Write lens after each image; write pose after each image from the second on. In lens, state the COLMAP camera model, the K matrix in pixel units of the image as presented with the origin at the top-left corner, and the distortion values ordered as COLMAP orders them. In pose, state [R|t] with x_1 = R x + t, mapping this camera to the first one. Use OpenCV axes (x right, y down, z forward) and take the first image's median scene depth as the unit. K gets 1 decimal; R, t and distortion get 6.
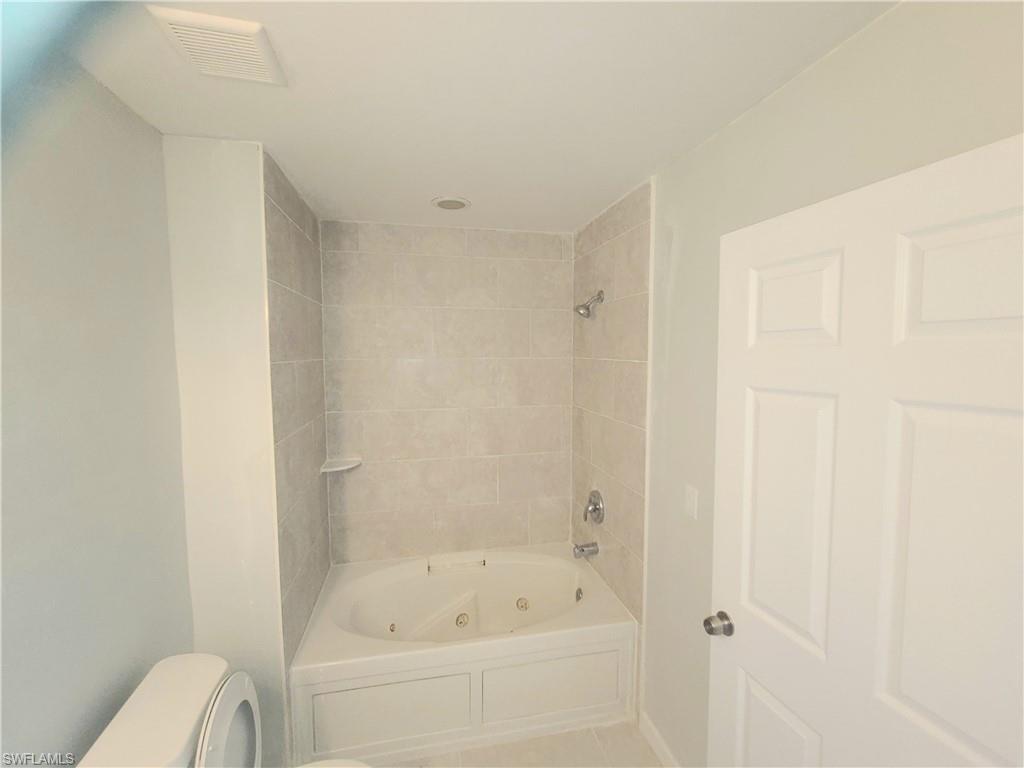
lens RADIAL K [[443.0, 0, 513.1], [0, 443.0, 381.4], [0, 0, 1]] dist [-0.003108, -0.000507]
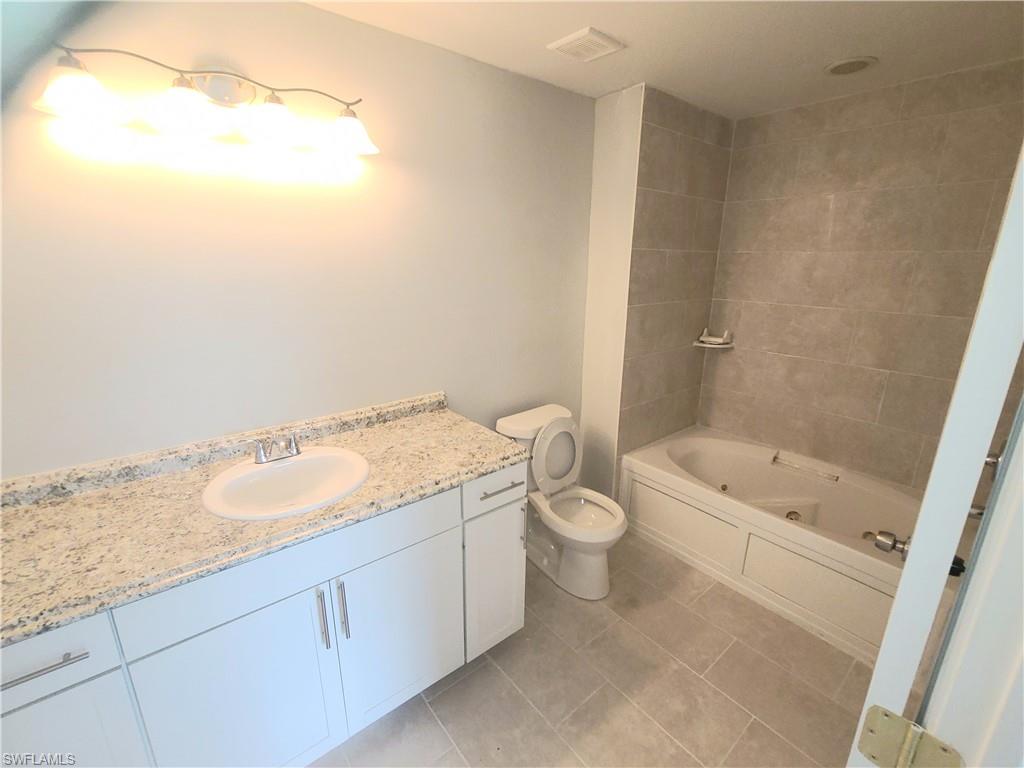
lens RADIAL K [[443.0, 0, 513.1], [0, 443.0, 381.4], [0, 0, 1]] dist [-0.003108, -0.000507]
pose [[0.451179, 0.244326, -0.858337, 0.392984], [-0.071027, 0.968574, 0.238370, 0.038881], [0.889603, -0.046583, 0.454353, -0.022916]]
